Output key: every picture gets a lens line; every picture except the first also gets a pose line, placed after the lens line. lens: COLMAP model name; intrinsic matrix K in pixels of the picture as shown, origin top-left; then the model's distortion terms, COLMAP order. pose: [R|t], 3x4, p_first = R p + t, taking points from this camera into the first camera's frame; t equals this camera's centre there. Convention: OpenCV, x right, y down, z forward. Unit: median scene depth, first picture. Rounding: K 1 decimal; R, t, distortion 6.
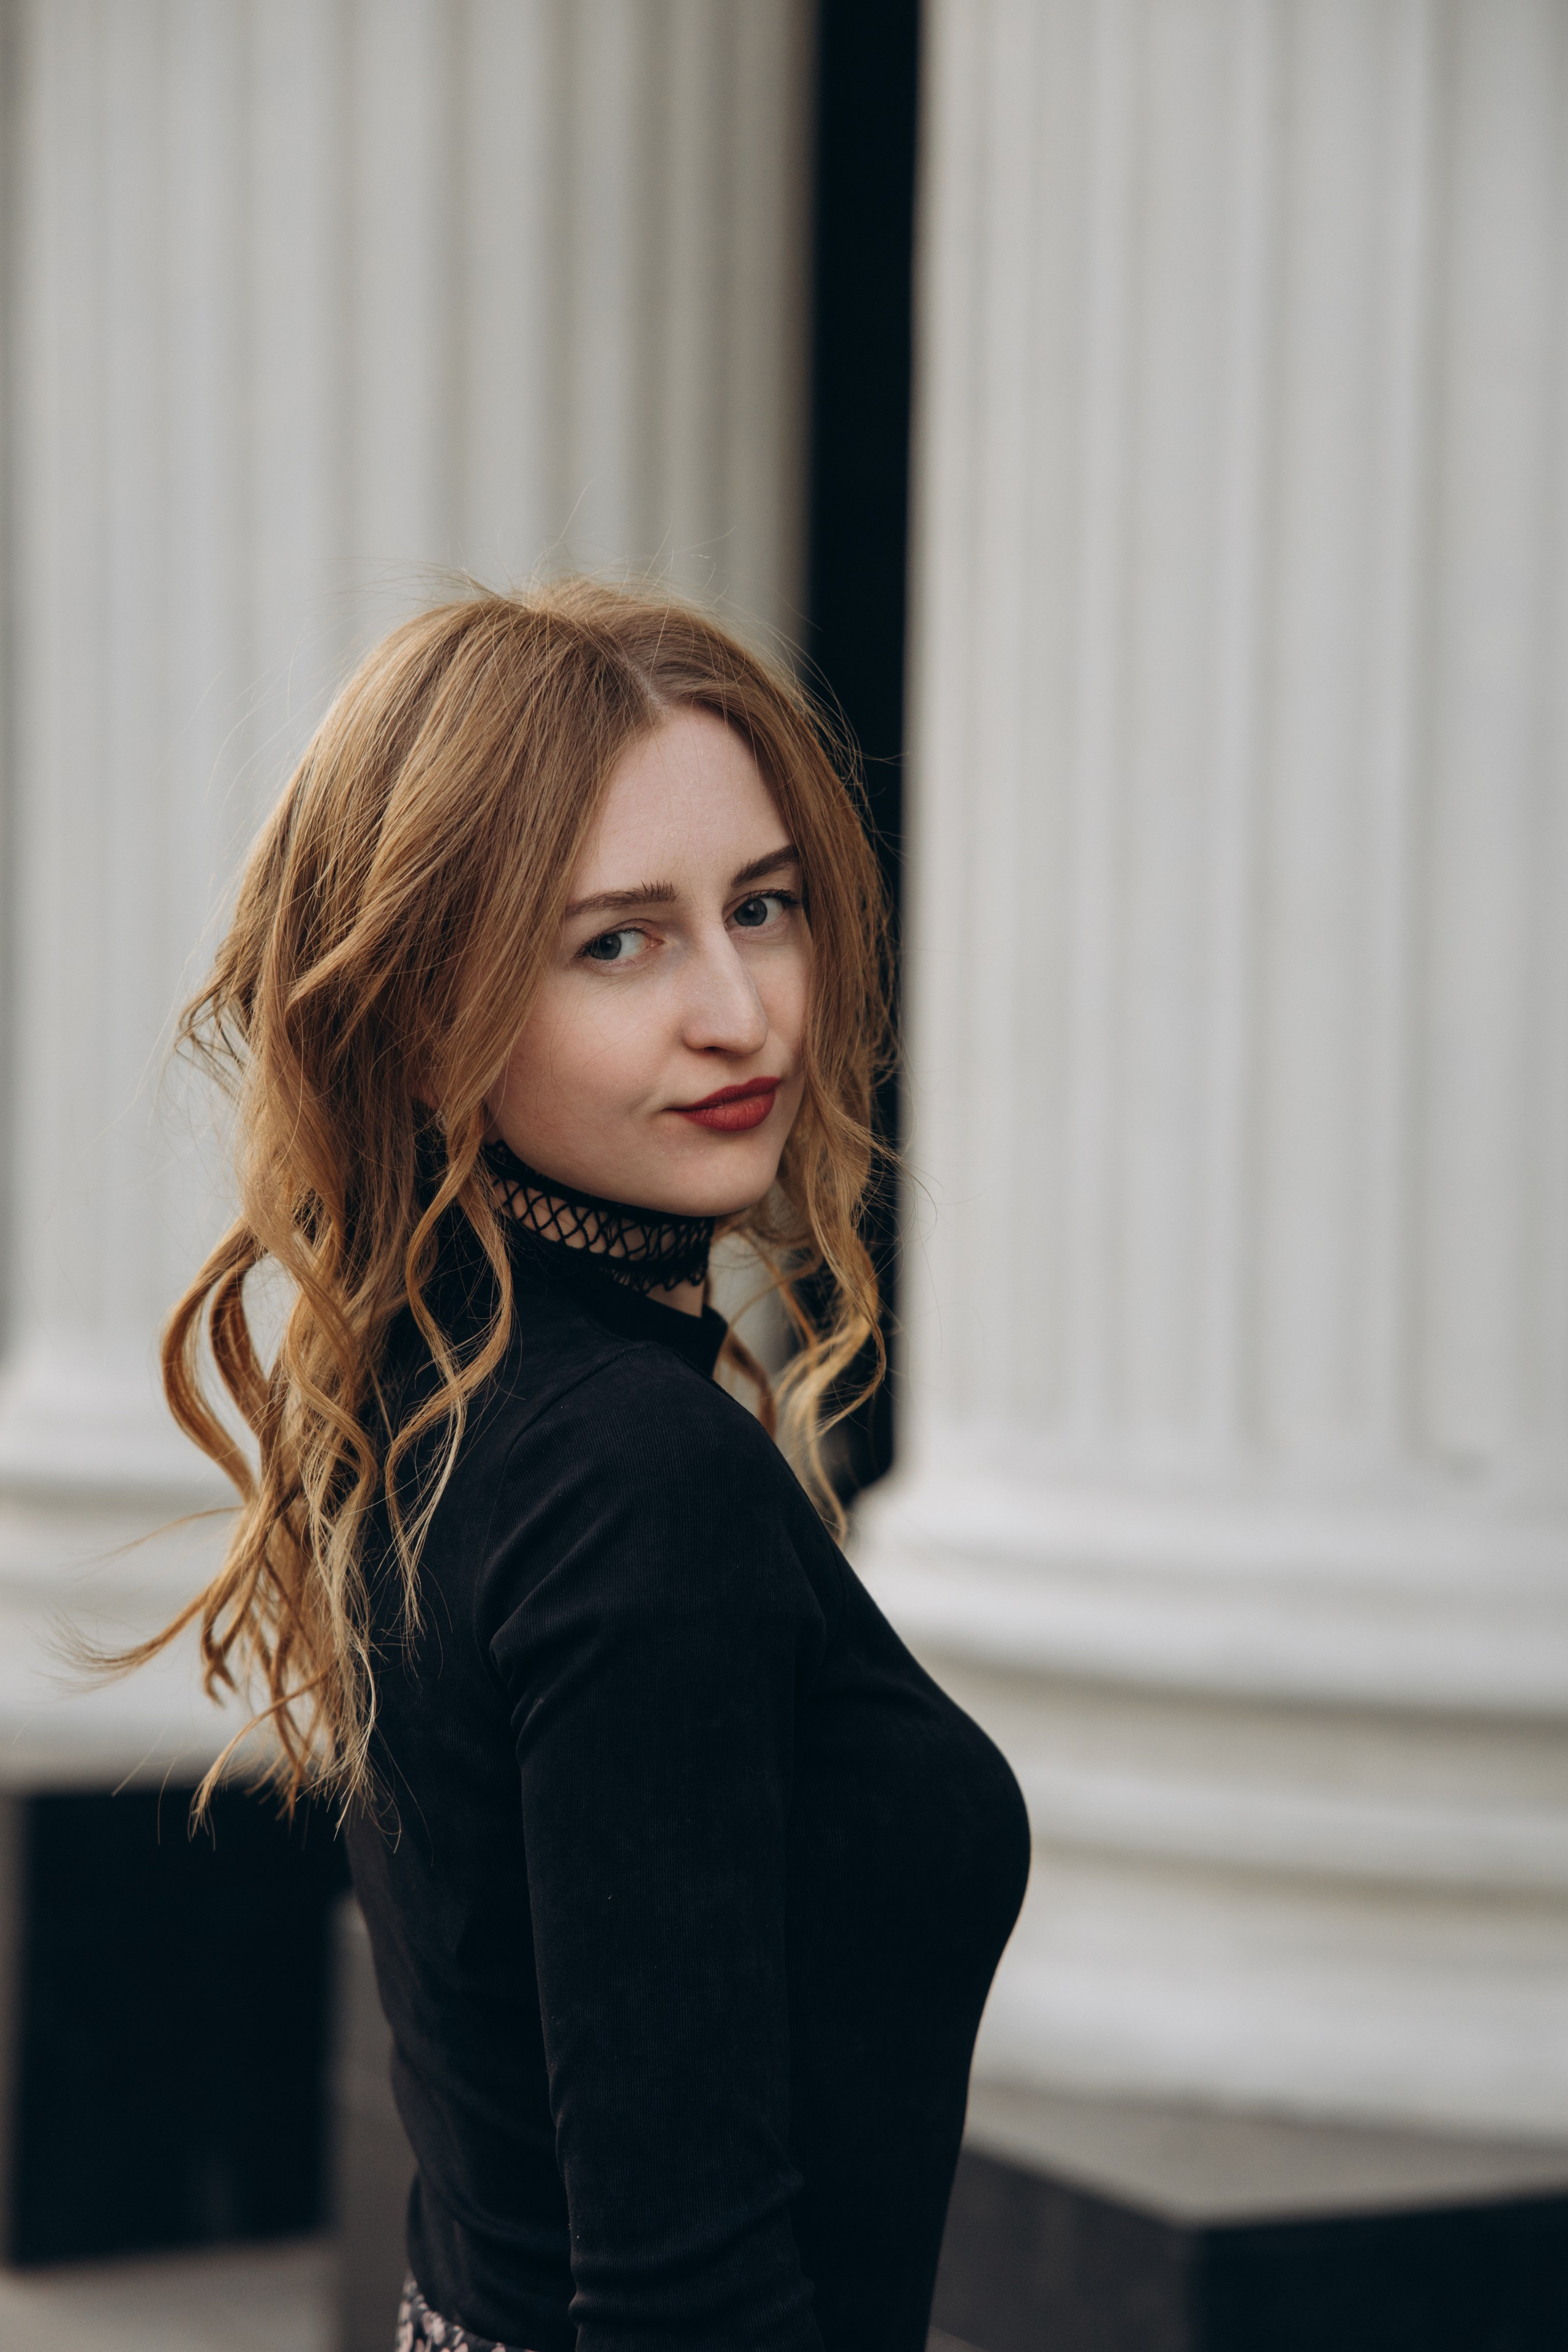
lens RADIAL K [[4305.5, 0, 800.9], [0, 4305.5, 1168.6], [0, 0, 1]] dist [0.365197, 0.000000]
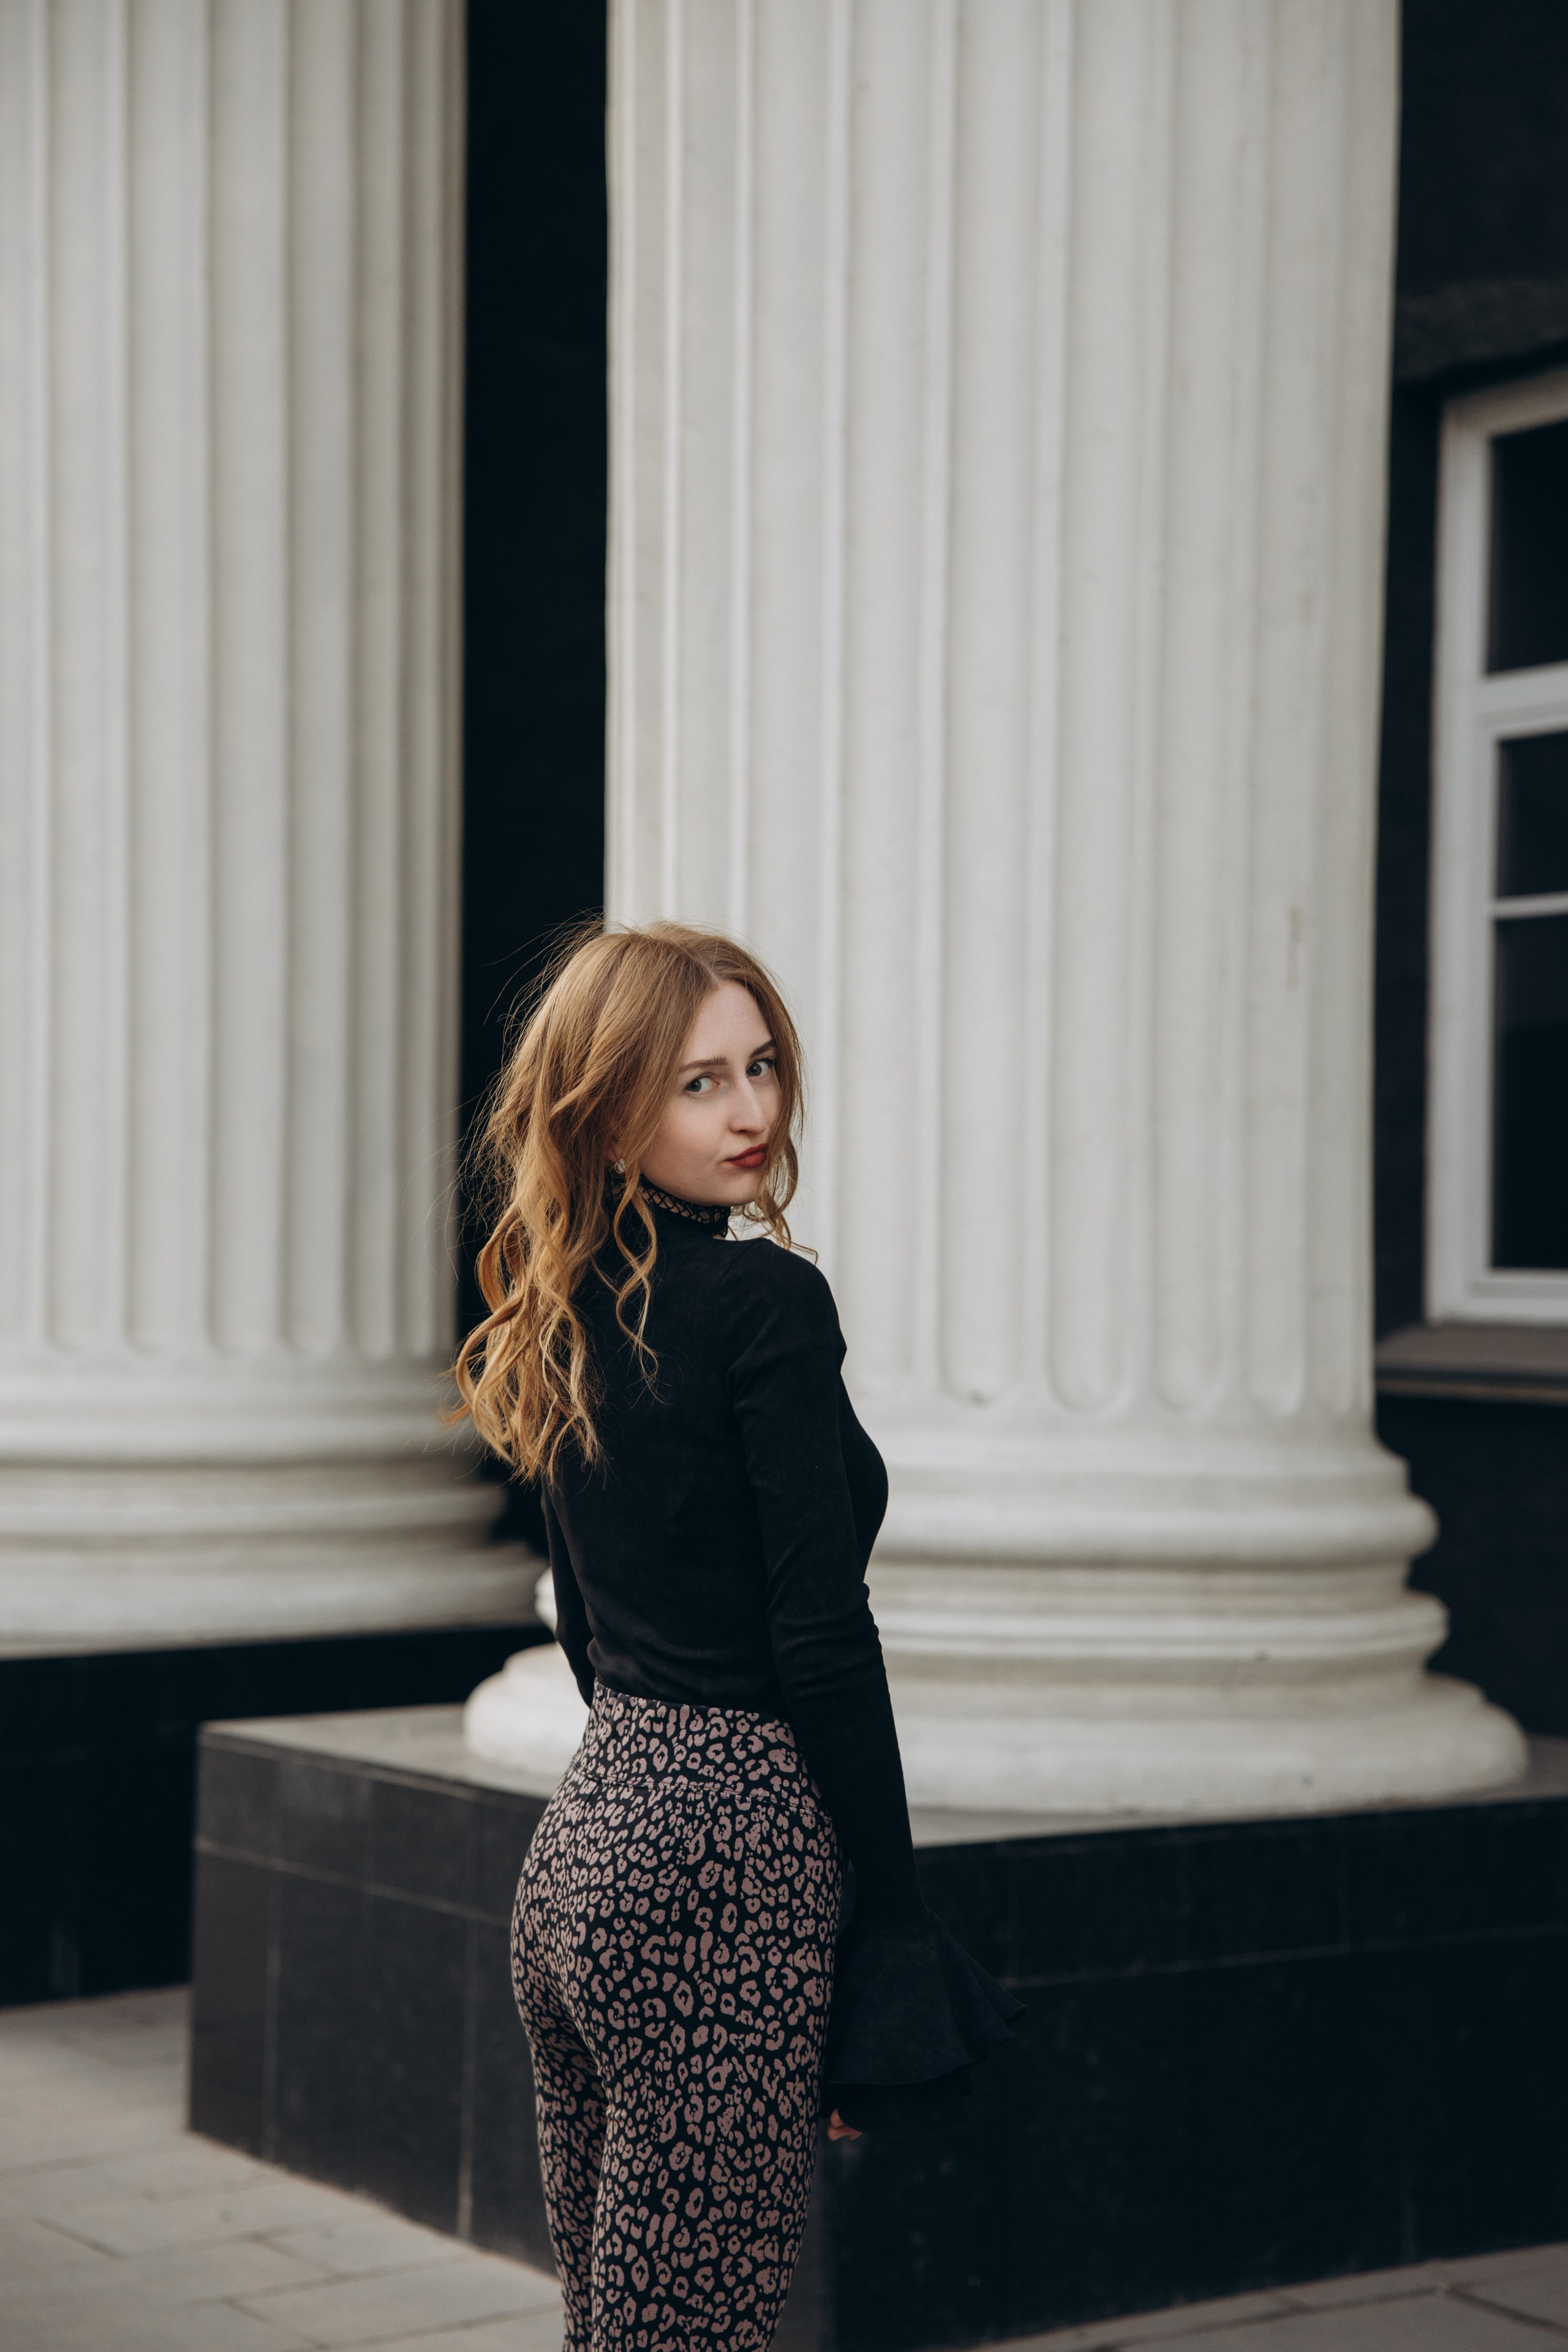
lens RADIAL K [[4065.5, 0, 801.6], [0, 4065.5, 1151.6], [0, 0, 1]] dist [0.329979, 0.000000]
pose [[0.990030, -0.000052, 0.140857, -0.131472], [0.003206, 0.999749, -0.022158, 0.013506], [-0.140820, 0.022389, 0.989782, -0.501544]]
